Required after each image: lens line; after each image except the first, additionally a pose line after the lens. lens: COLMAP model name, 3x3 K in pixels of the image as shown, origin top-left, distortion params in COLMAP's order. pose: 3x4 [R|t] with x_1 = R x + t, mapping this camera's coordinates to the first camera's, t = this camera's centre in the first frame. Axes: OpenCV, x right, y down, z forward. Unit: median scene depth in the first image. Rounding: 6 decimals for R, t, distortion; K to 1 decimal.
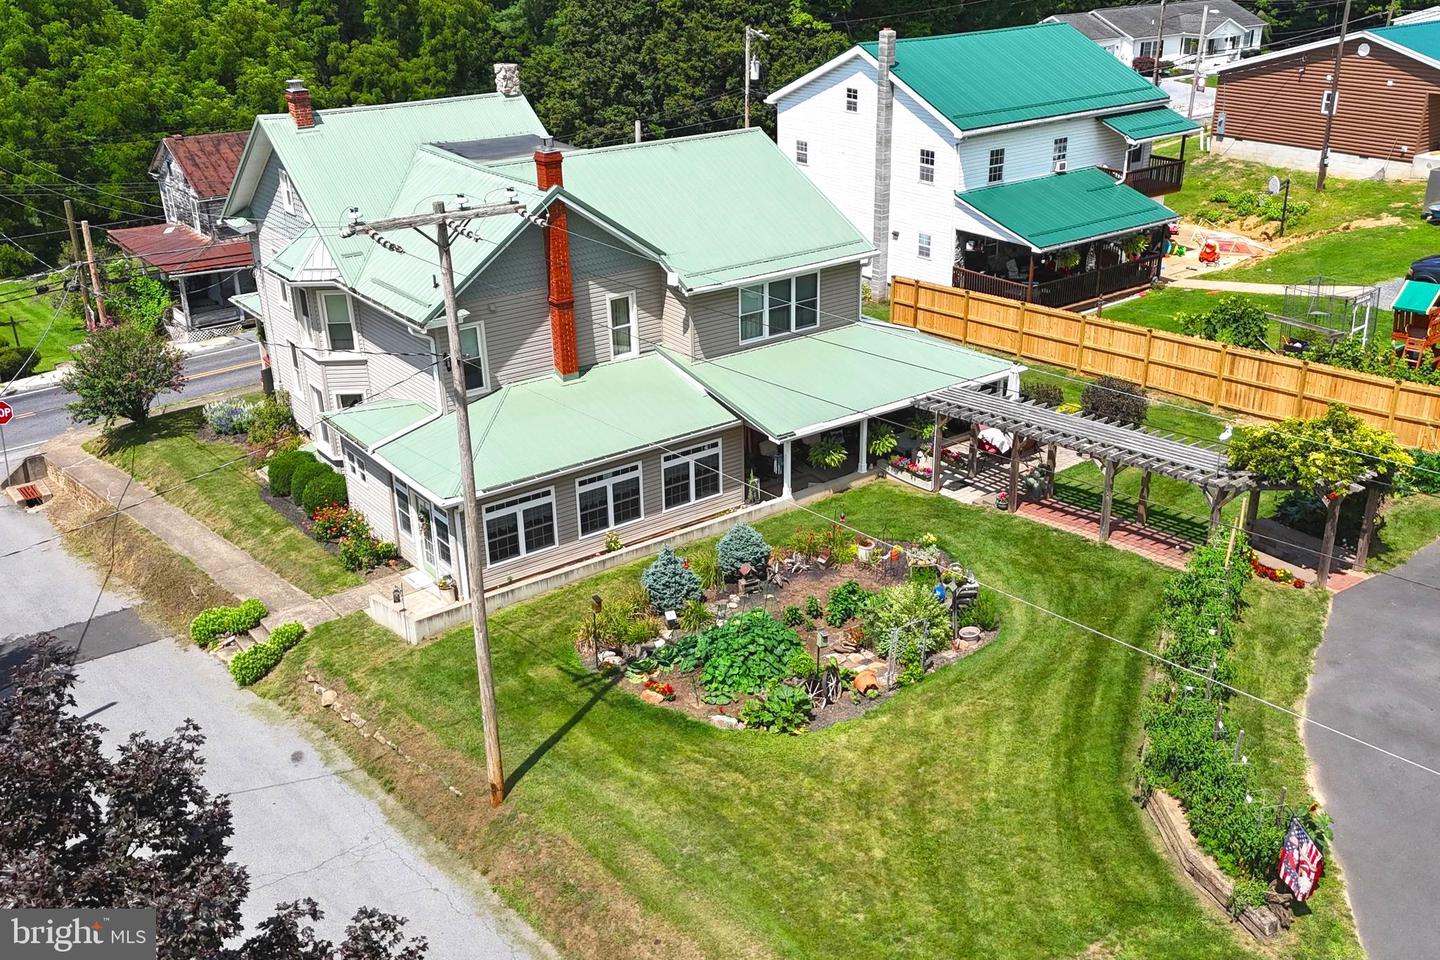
lens RADIAL K [[1348.3, 0, 748.5], [0, 1348.3, 510.7], [0, 0, 1]] dist [0.128674, -0.252245]
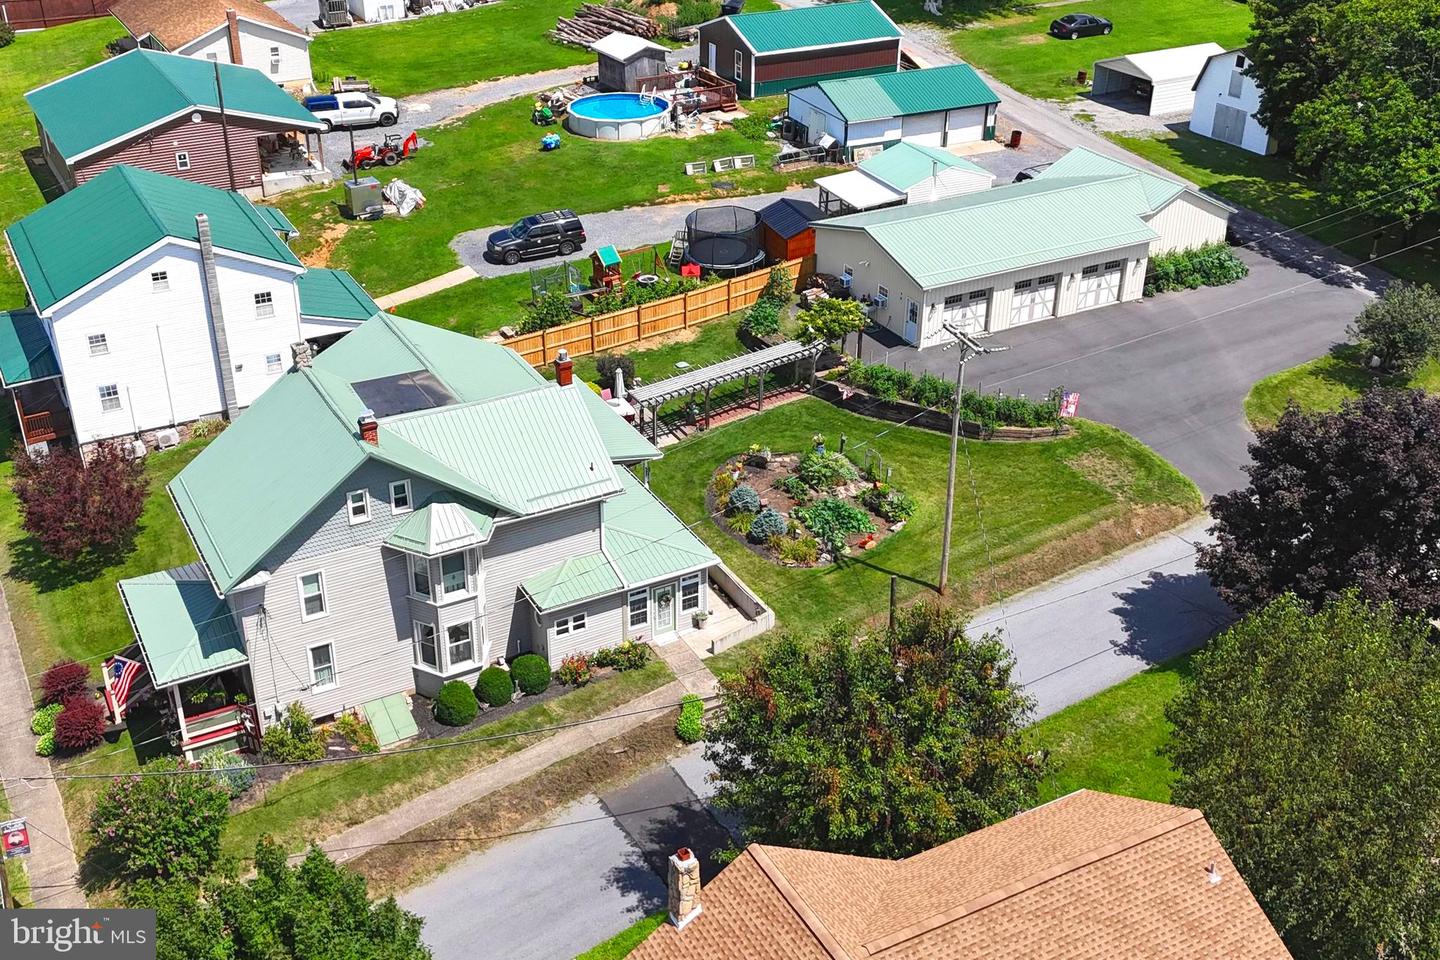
lens RADIAL K [[1489.4, 0, 670.9], [0, 1489.4, 473.9], [0, 0, 1]] dist [0.158636, -0.380861]
pose [[0.168823, -0.462686, 0.870299, -1.466879], [0.417334, 0.833474, 0.362152, -0.642292], [-0.892934, 0.302066, 0.333804, 0.363711]]
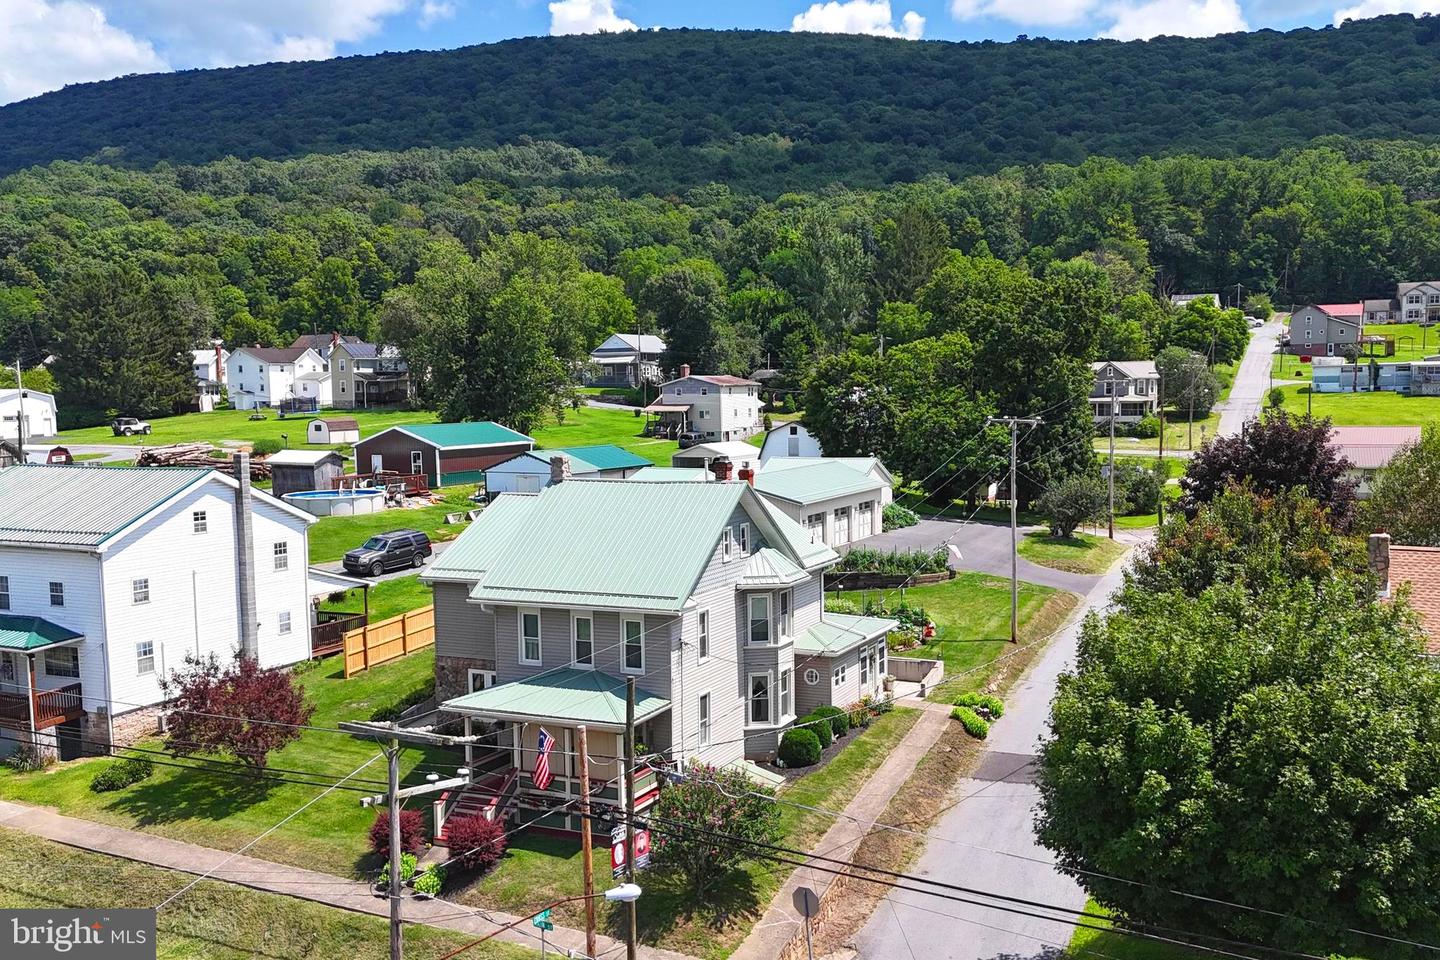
lens RADIAL K [[1348.3, 0, 748.5], [0, 1348.3, 510.7], [0, 0, 1]] dist [0.128674, -0.252245]
pose [[-0.457804, -0.066001, 0.886600, -1.508463], [0.391775, 0.880218, 0.267823, -0.613489], [-0.798077, 0.469958, -0.377110, 1.523444]]
